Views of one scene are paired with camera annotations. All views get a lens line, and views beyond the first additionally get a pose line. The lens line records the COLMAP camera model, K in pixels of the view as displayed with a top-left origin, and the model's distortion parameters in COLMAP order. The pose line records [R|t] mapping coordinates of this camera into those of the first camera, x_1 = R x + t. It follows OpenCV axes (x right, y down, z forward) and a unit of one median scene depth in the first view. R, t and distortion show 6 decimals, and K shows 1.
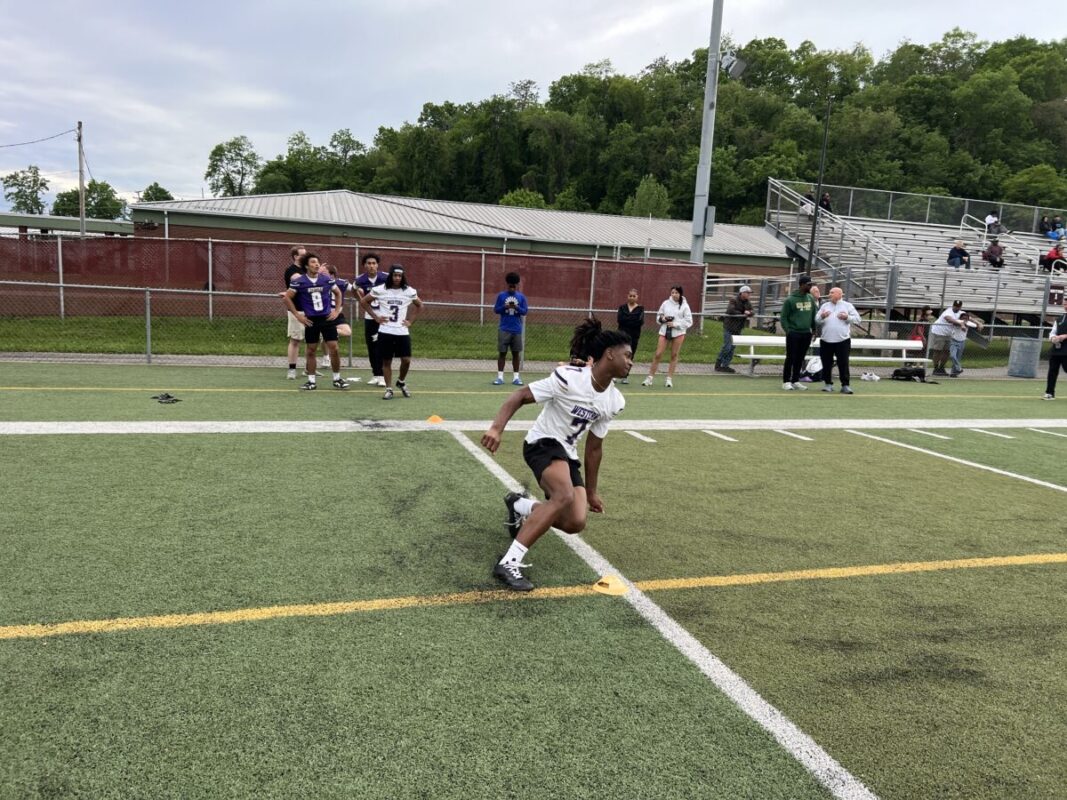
lens RADIAL K [[794.2, 0, 533.5], [0, 794.2, 400.0], [0, 0, 1]] dist [0.054929, -0.060462]
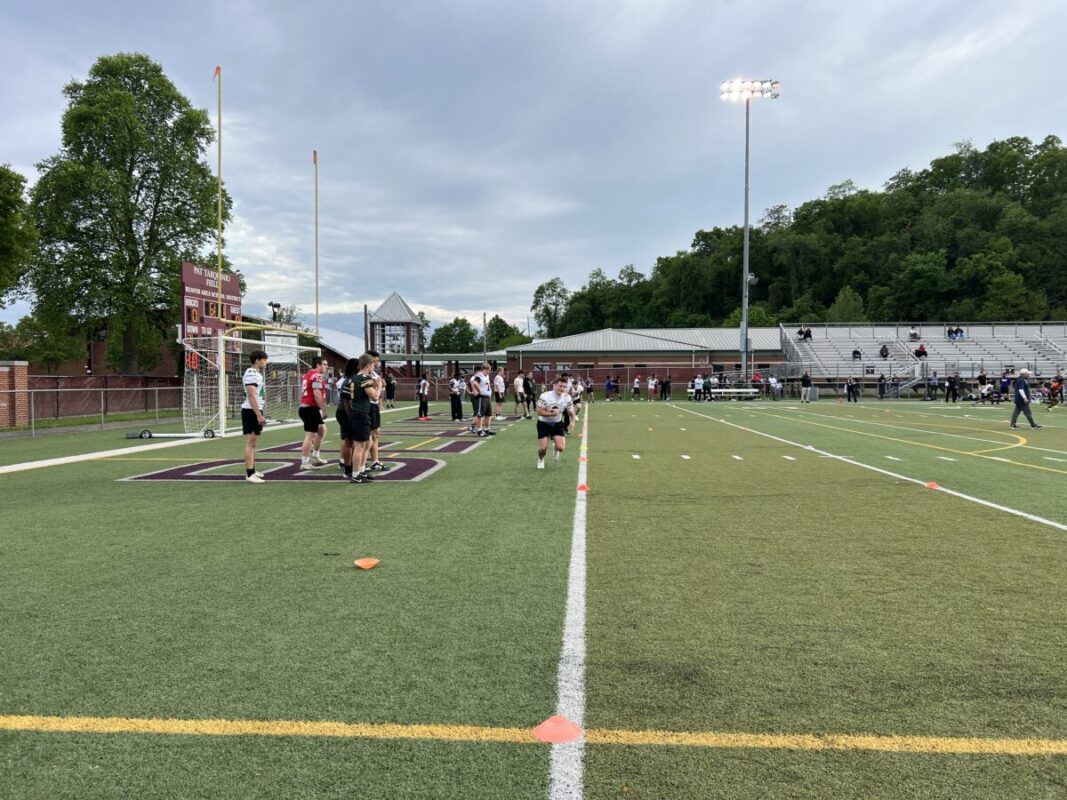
lens RADIAL K [[794.2, 0, 533.5], [0, 794.2, 400.0], [0, 0, 1]] dist [0.054929, -0.060462]
pose [[0.929310, -0.043386, -0.366743, 0.121968], [-0.000446, 0.992942, -0.118597, 0.051603], [0.369300, 0.110377, 0.922732, -0.334022]]
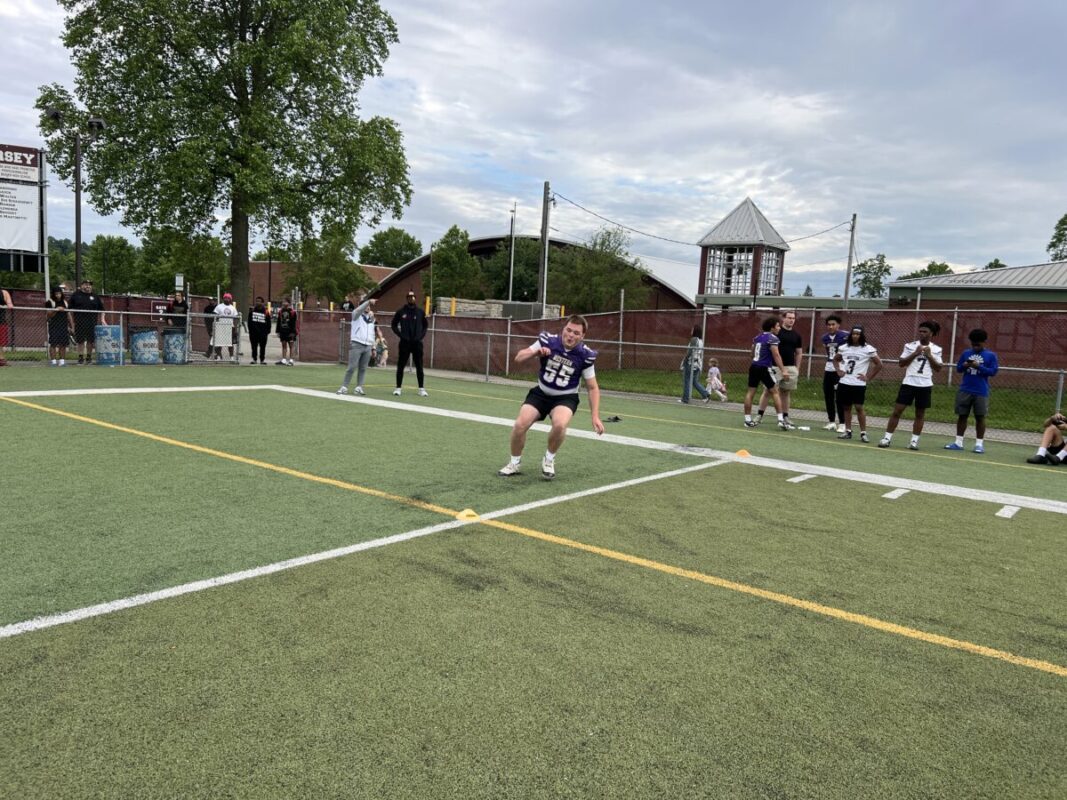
lens RADIAL K [[794.2, 0, 533.5], [0, 794.2, 400.0], [0, 0, 1]] dist [0.054929, -0.060462]
pose [[0.564550, 0.059857, -0.823226, 0.047337], [-0.138626, 0.990076, -0.023078, 0.001276], [0.813674, 0.127149, 0.567245, 0.007800]]
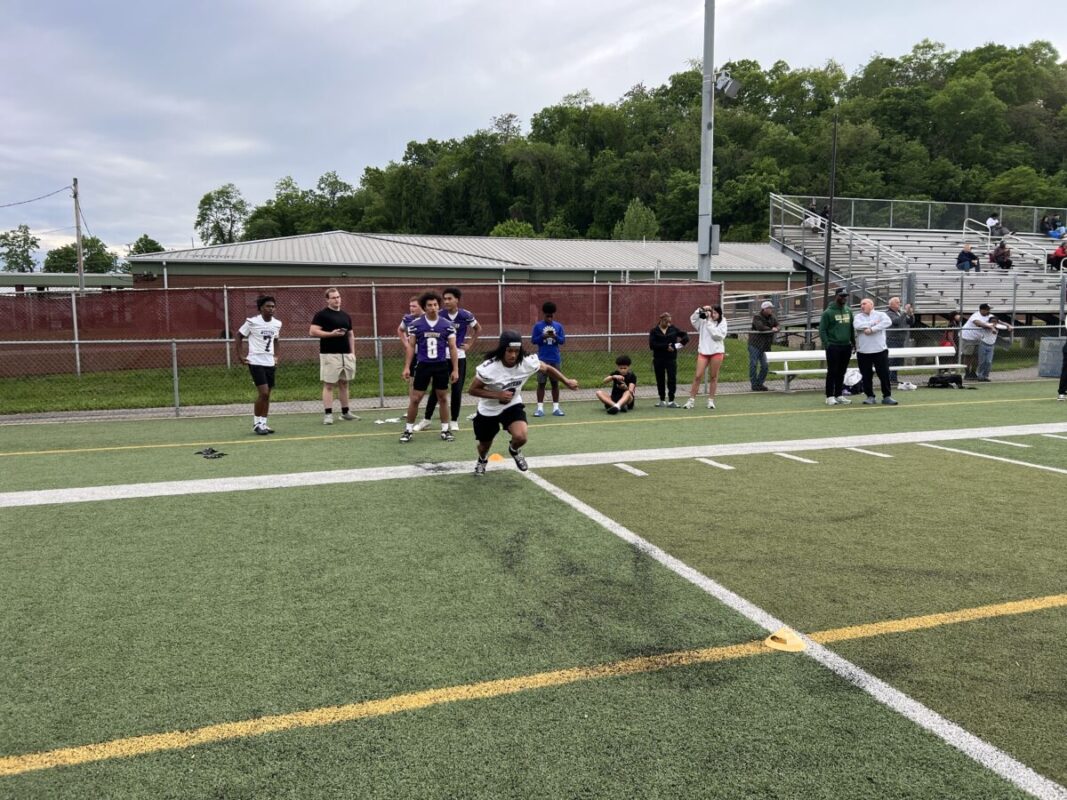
lens RADIAL K [[792.2, 0, 533.9], [0, 792.2, 393.6], [0, 0, 1]] dist [0.063565, -0.072991]
pose [[0.998222, -0.059159, 0.007314, -0.006021], [0.059417, 0.997331, -0.042435, -0.000748], [-0.004784, 0.042794, 0.999072, 0.003177]]
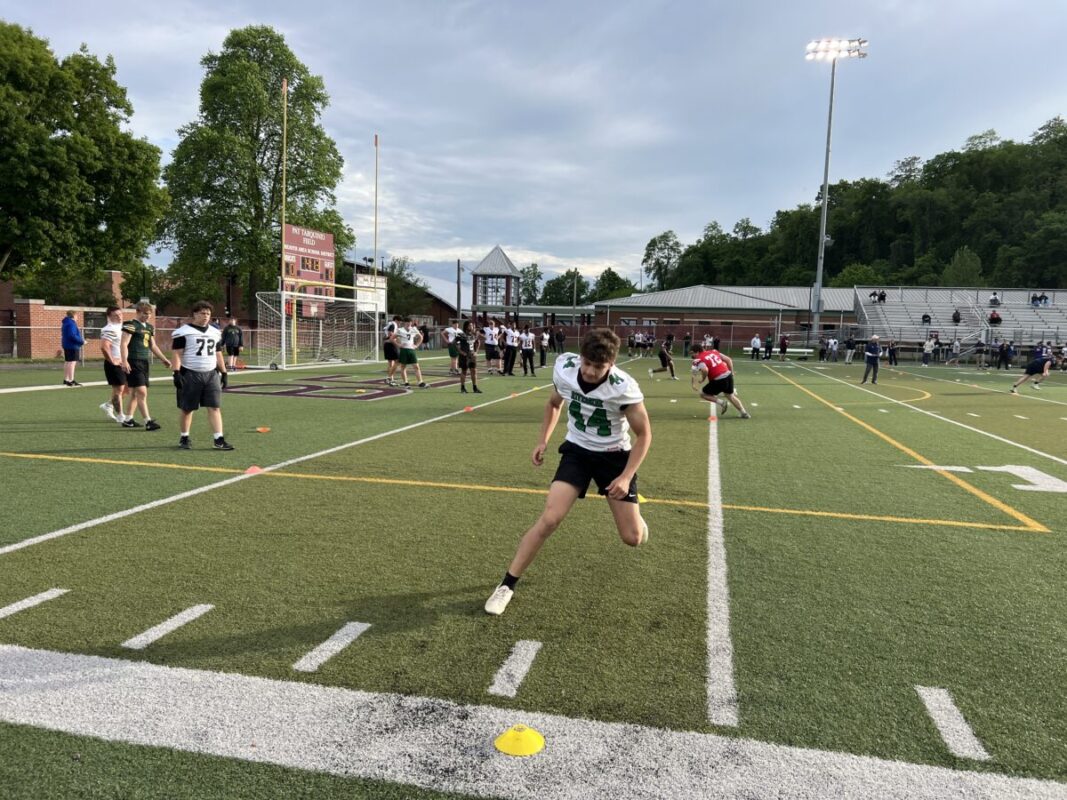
lens RADIAL K [[806.1, 0, 533.5], [0, 806.1, 400.0], [0, 0, 1]] dist [0.004759, -0.003667]
pose [[0.864510, 0.017889, -0.502297, 0.172580], [-0.053308, 0.996993, -0.056243, 0.056703], [0.499781, 0.075400, 0.862864, -0.358699]]
